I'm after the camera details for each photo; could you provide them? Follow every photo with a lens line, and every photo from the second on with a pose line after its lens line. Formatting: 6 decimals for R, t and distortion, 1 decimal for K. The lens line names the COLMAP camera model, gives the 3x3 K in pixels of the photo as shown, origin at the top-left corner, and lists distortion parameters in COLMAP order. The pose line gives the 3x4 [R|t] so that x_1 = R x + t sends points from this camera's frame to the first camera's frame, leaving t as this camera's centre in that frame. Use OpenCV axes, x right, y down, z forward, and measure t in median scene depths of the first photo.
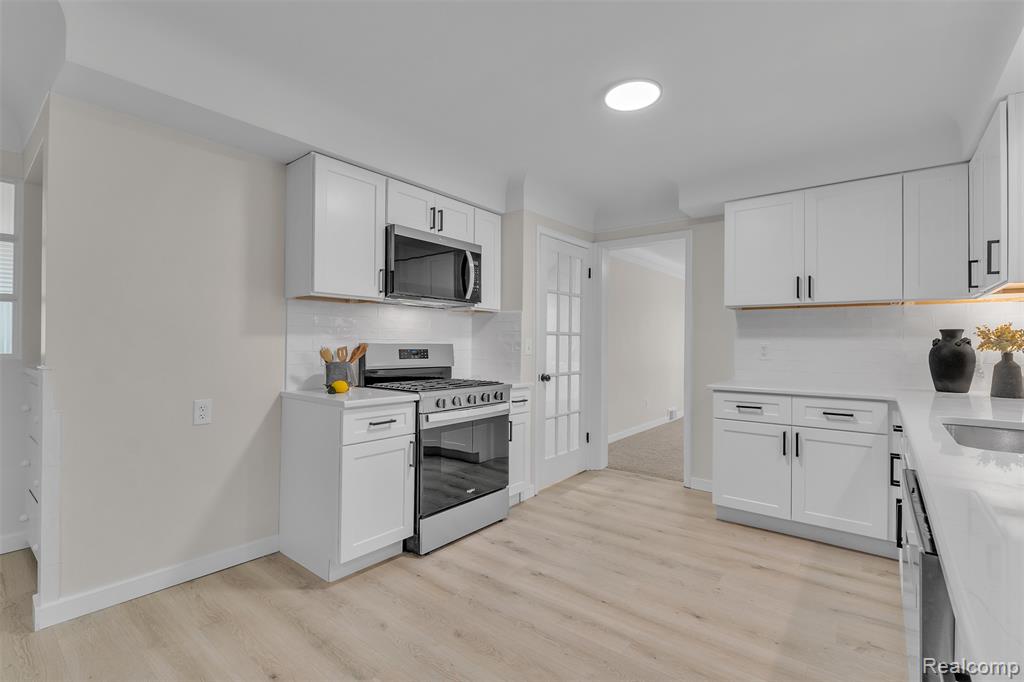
lens RADIAL K [[459.1, 0, 512.0], [0, 459.1, 341.0], [0, 0, 1]] dist [-0.010277, -0.000091]
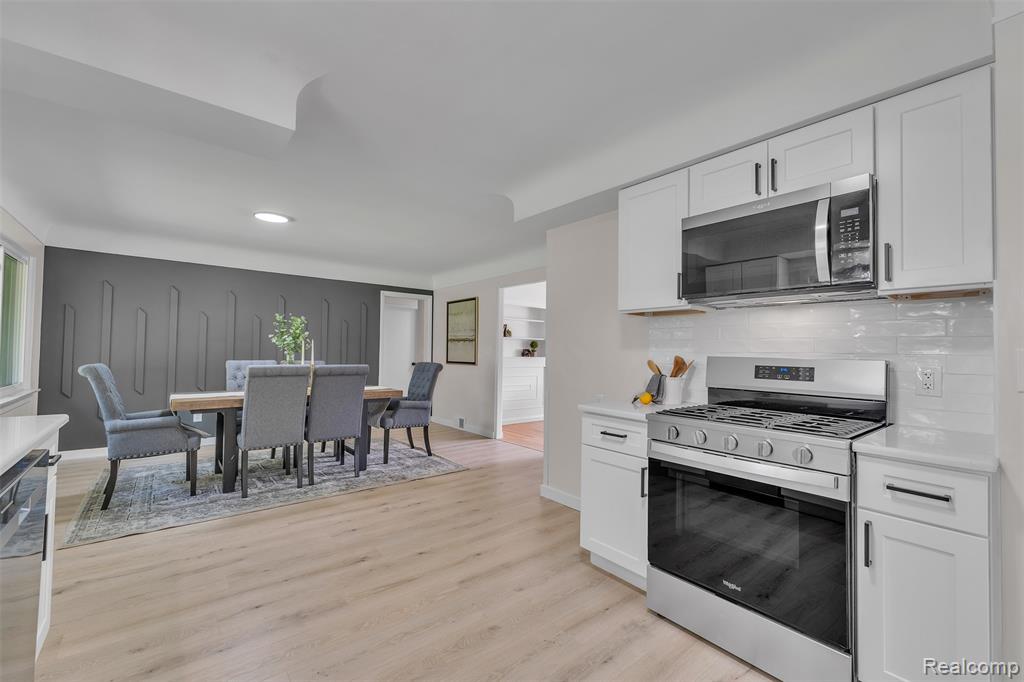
lens RADIAL K [[424.8, 0, 514.0], [0, 424.8, 340.3], [0, 0, 1]] dist [0.000723, 0.000036]
pose [[-0.197835, -0.037096, -0.979533, 0.591943], [-0.010860, 0.999305, -0.035651, 0.007161], [0.980175, 0.003585, -0.198100, 0.852496]]
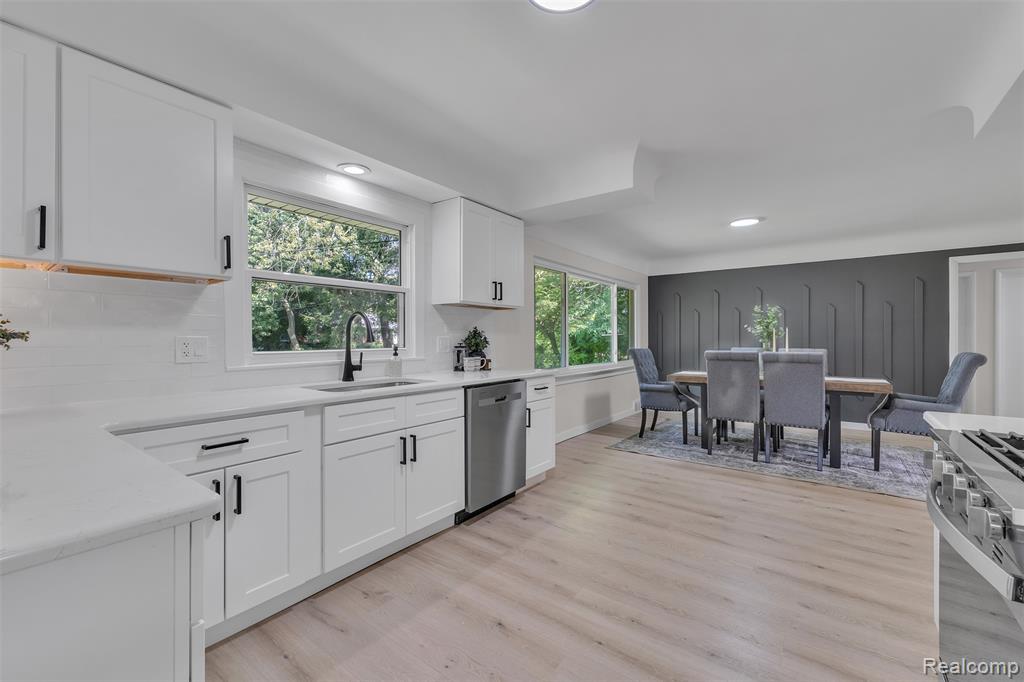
lens RADIAL K [[424.8, 0, 514.0], [0, 424.8, 340.3], [0, 0, 1]] dist [0.000723, 0.000036]
pose [[-0.999236, -0.004657, -0.038802, 0.304616], [-0.004637, 0.999989, -0.000604, 0.010263], [0.038805, -0.000423, -0.999247, 1.381637]]
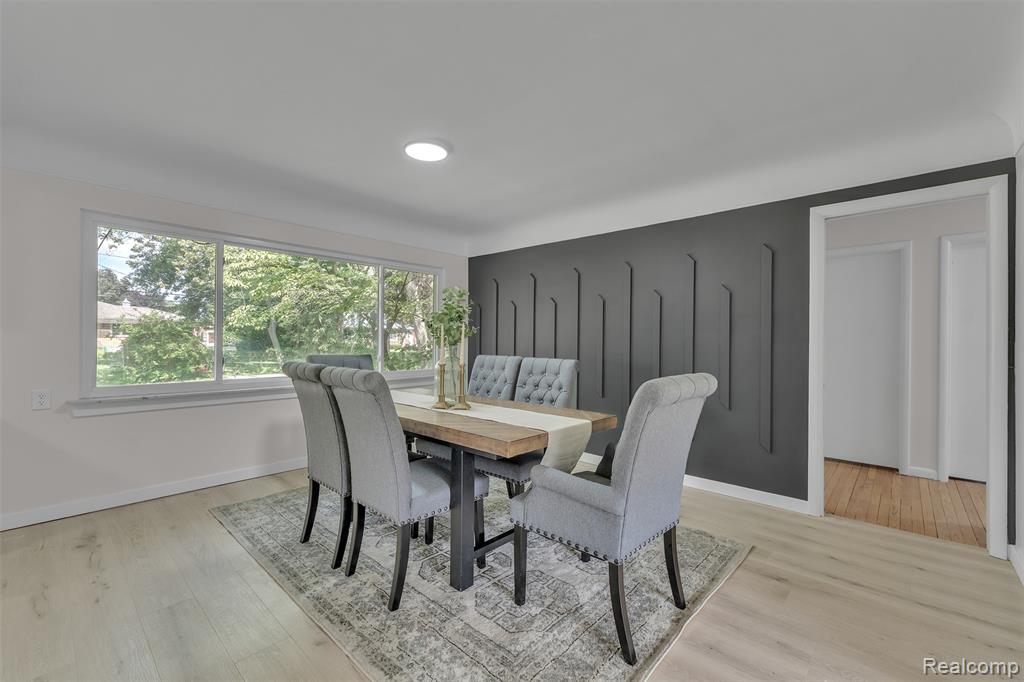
lens RADIAL K [[424.8, 0, 514.0], [0, 424.8, 340.3], [0, 0, 1]] dist [0.000723, 0.000036]
pose [[-0.998310, -0.015968, 0.055875, -0.953999], [-0.016012, 0.999872, -0.000336, -0.006777], [-0.055863, -0.001230, -0.998438, 0.746035]]
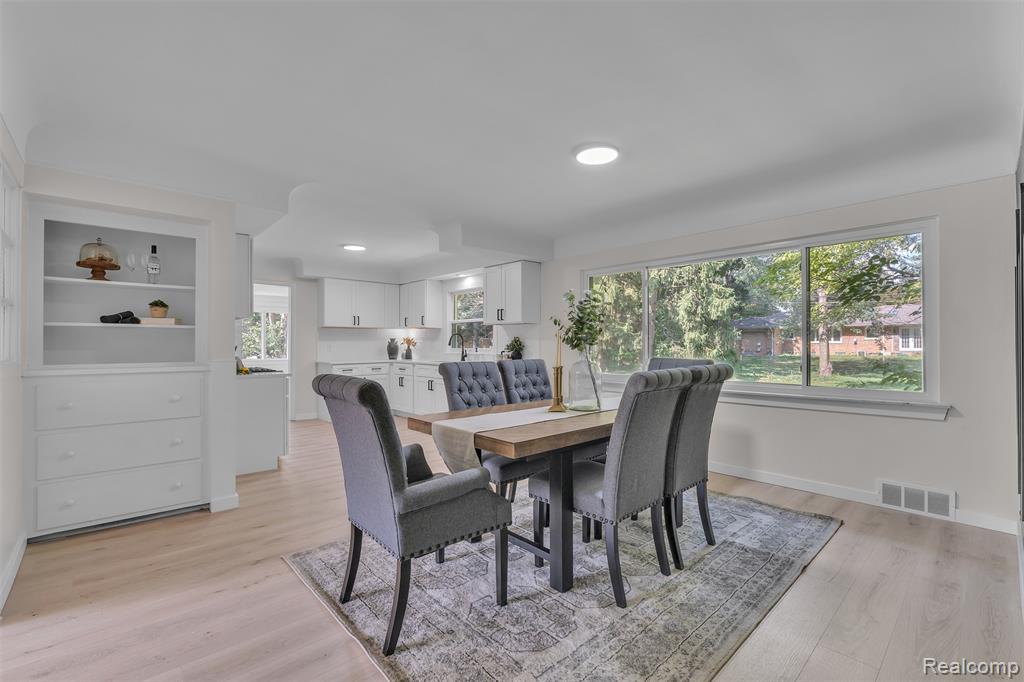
lens RADIAL K [[459.1, 0, 512.0], [0, 459.1, 341.0], [0, 0, 1]] dist [-0.010277, -0.000091]
pose [[0.161372, -0.000492, 0.986894, -1.804313], [-0.001134, 0.999999, 0.000683, -0.011027], [-0.986893, -0.001229, 0.161371, -0.245988]]
